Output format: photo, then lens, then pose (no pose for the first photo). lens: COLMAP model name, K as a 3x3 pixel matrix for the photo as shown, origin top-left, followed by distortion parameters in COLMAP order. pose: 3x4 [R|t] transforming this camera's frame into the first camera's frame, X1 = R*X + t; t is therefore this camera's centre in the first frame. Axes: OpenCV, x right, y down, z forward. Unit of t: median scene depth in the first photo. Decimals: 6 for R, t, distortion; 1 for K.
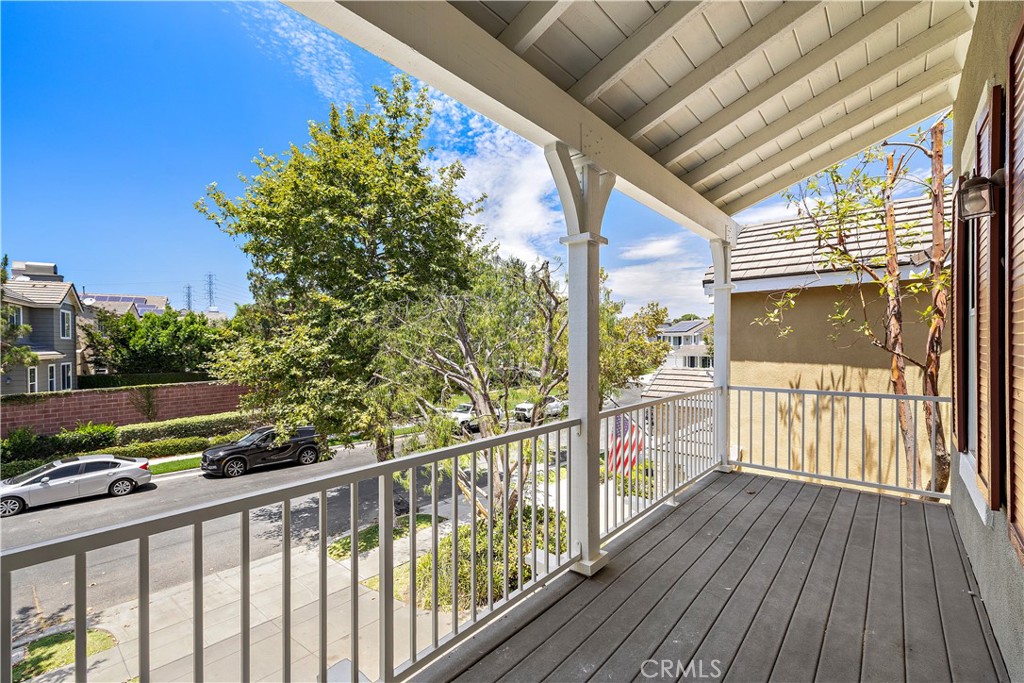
lens RADIAL K [[436.9, 0, 512.0], [0, 436.9, 341.5], [0, 0, 1]] dist [-0.001885, -0.000249]
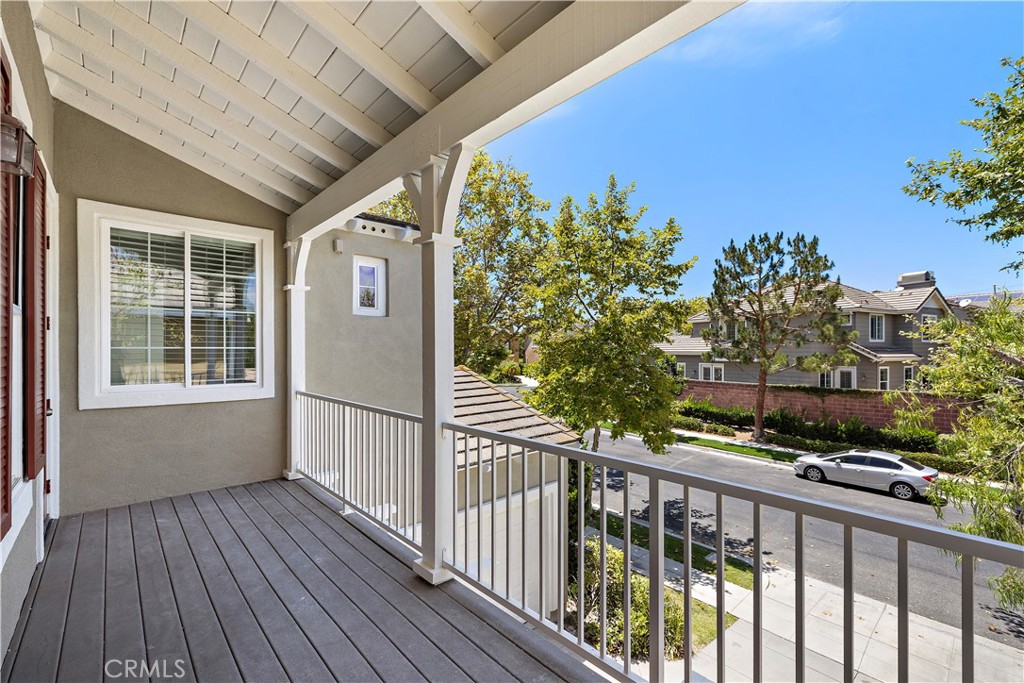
lens RADIAL K [[436.9, 0, 512.0], [0, 436.9, 341.5], [0, 0, 1]] dist [-0.001885, -0.000249]
pose [[-0.107630, -0.013470, -0.994100, 0.199410], [0.007445, 0.999869, -0.014355, 0.000142], [0.994163, -0.008946, -0.107516, 0.223783]]
